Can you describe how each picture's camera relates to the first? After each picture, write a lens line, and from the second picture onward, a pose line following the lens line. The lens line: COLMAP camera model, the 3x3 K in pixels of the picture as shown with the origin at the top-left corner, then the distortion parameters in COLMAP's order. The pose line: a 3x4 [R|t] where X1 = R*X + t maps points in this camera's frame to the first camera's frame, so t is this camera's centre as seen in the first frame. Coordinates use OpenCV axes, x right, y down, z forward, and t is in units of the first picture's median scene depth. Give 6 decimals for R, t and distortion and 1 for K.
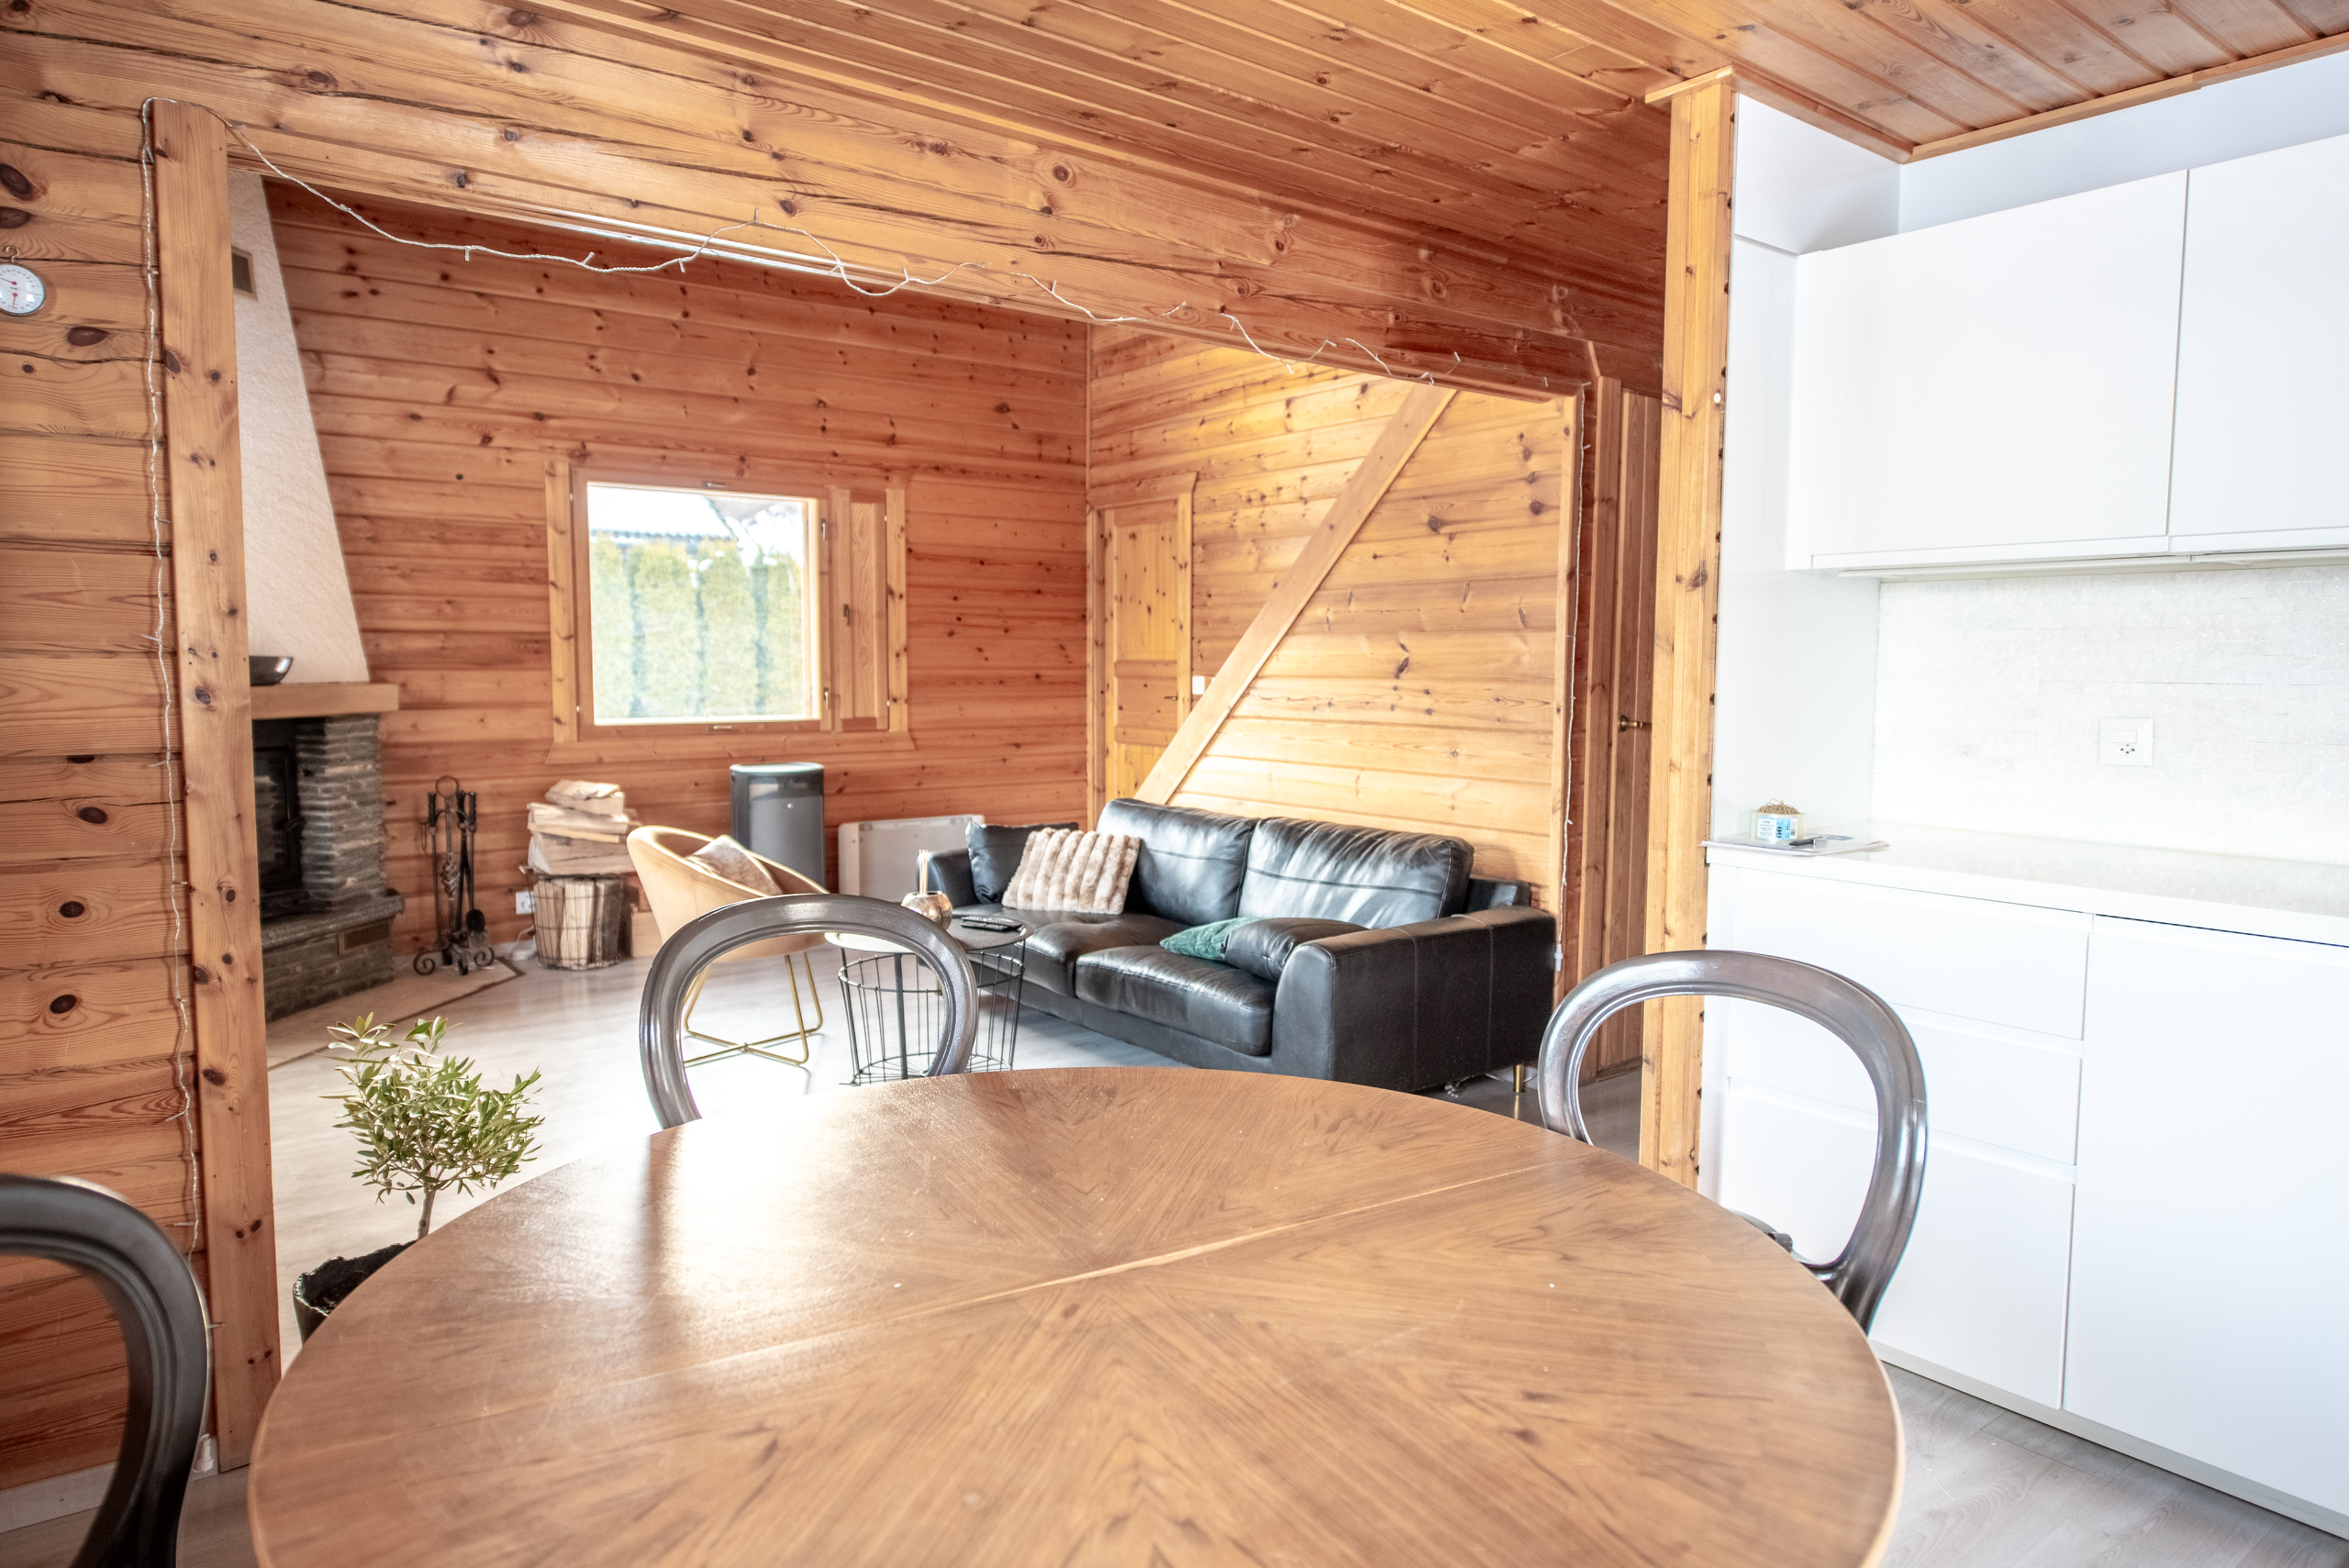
lens RADIAL K [[1428.6, 0, 1174.5], [0, 1428.6, 784.0], [0, 0, 1]] dist [0.000478, -0.000063]
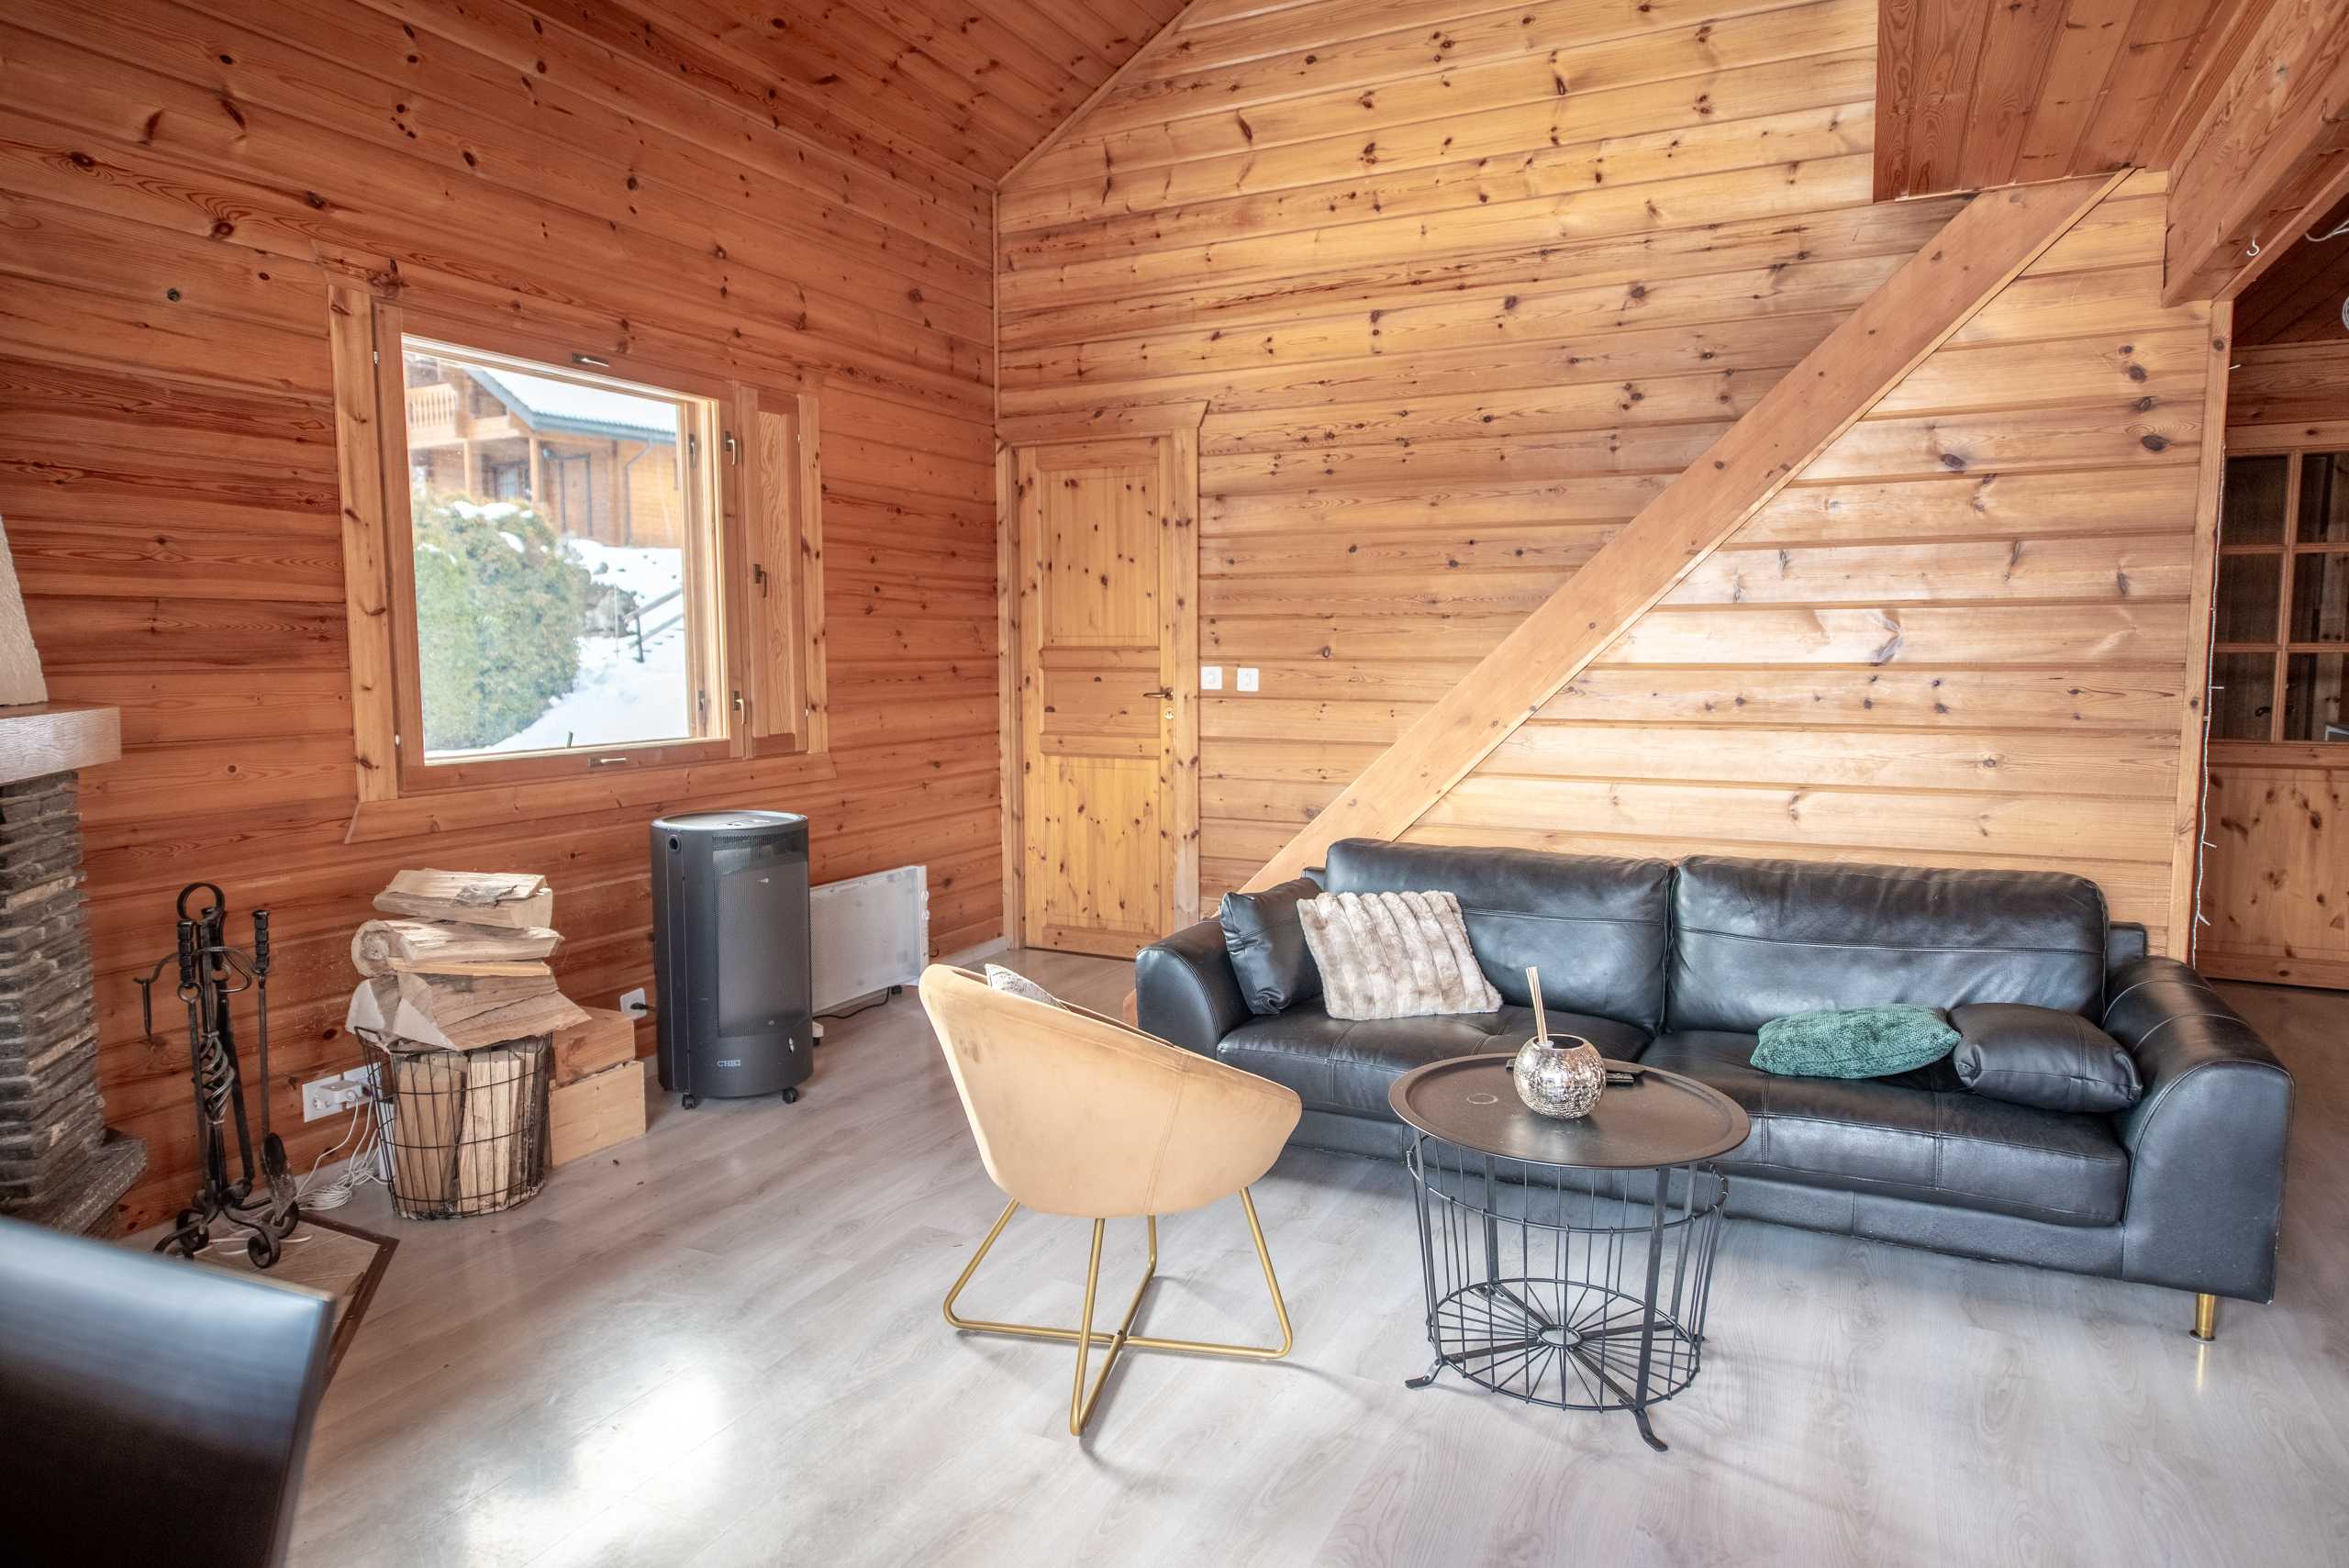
lens RADIAL K [[1393.0, 0, 1174.5], [0, 1393.0, 784.0], [0, 0, 1]] dist [-0.003834, -0.001076]
pose [[0.897462, -0.050502, 0.438191, -0.347624], [0.045278, 0.998724, 0.022370, -0.030445], [-0.438762, -0.000236, 0.898603, 0.341037]]
